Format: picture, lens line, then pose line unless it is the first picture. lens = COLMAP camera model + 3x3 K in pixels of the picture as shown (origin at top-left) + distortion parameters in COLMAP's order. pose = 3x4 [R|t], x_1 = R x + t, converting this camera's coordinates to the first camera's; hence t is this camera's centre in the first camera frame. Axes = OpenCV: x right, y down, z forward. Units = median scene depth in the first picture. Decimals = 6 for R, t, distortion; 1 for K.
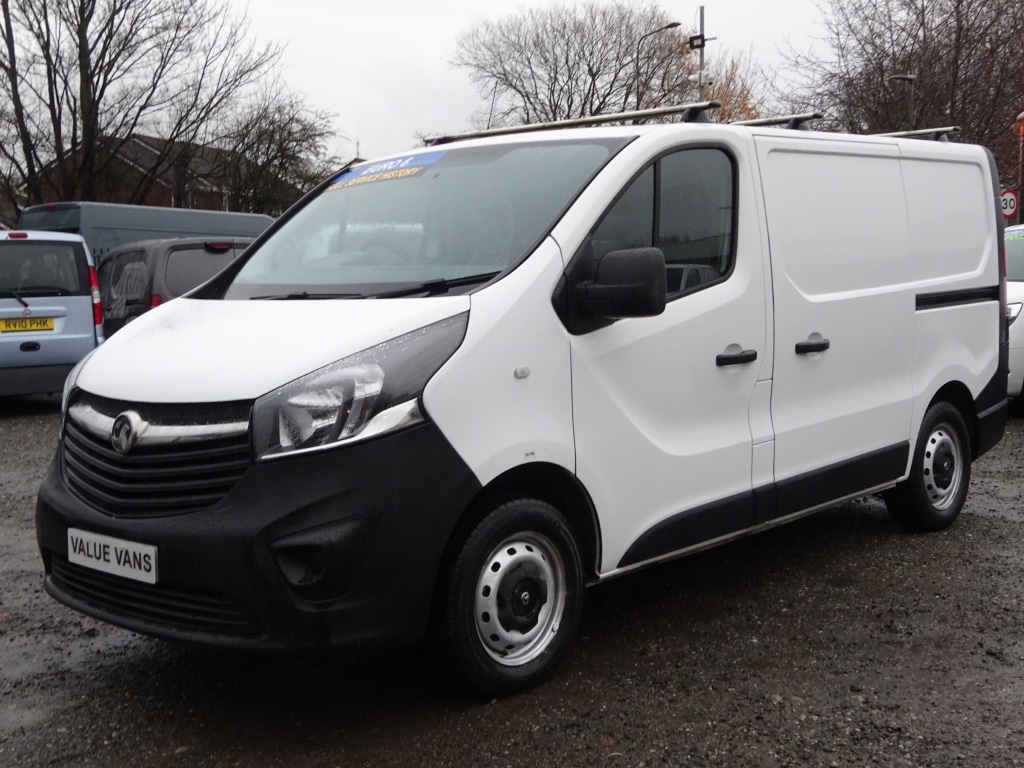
lens RADIAL K [[1354.9, 0, 458.8], [0, 1354.9, 383.4], [0, 0, 1]] dist [0.035551, 0.032883]
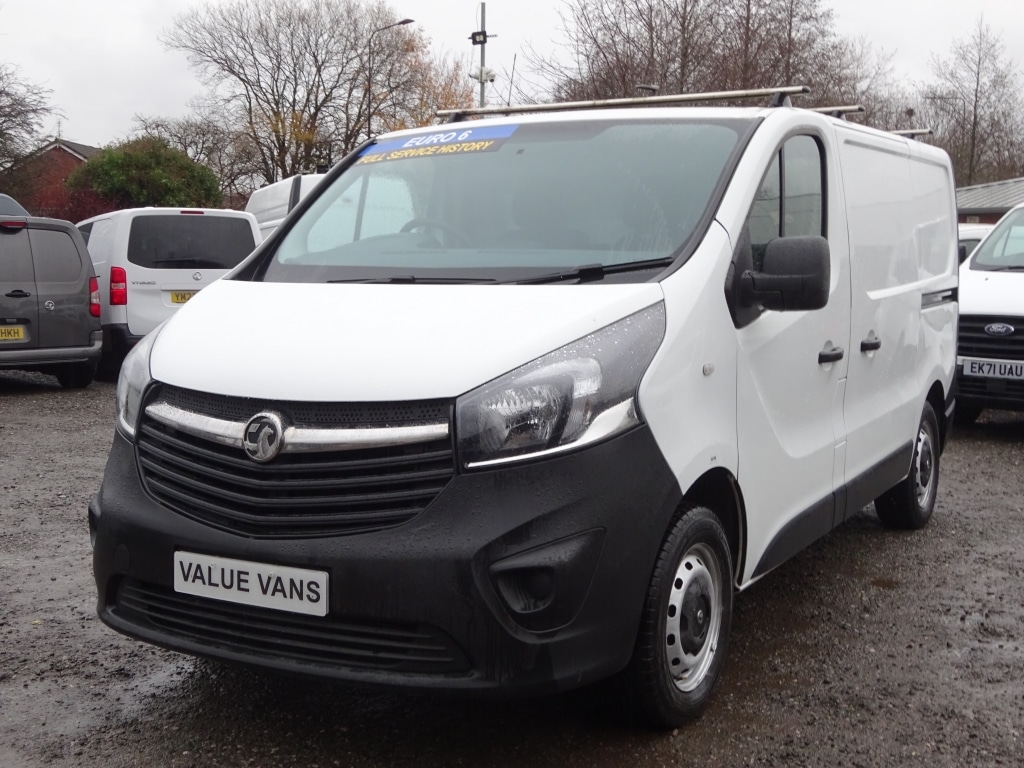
lens RADIAL K [[1354.9, 0, 458.8], [0, 1354.9, 383.4], [0, 0, 1]] dist [0.035551, 0.032883]
pose [[0.969567, 0.005018, 0.244775, -0.321125], [-0.005658, 0.999982, 0.001909, 0.000740], [-0.244761, -0.003236, 0.969578, 0.149847]]
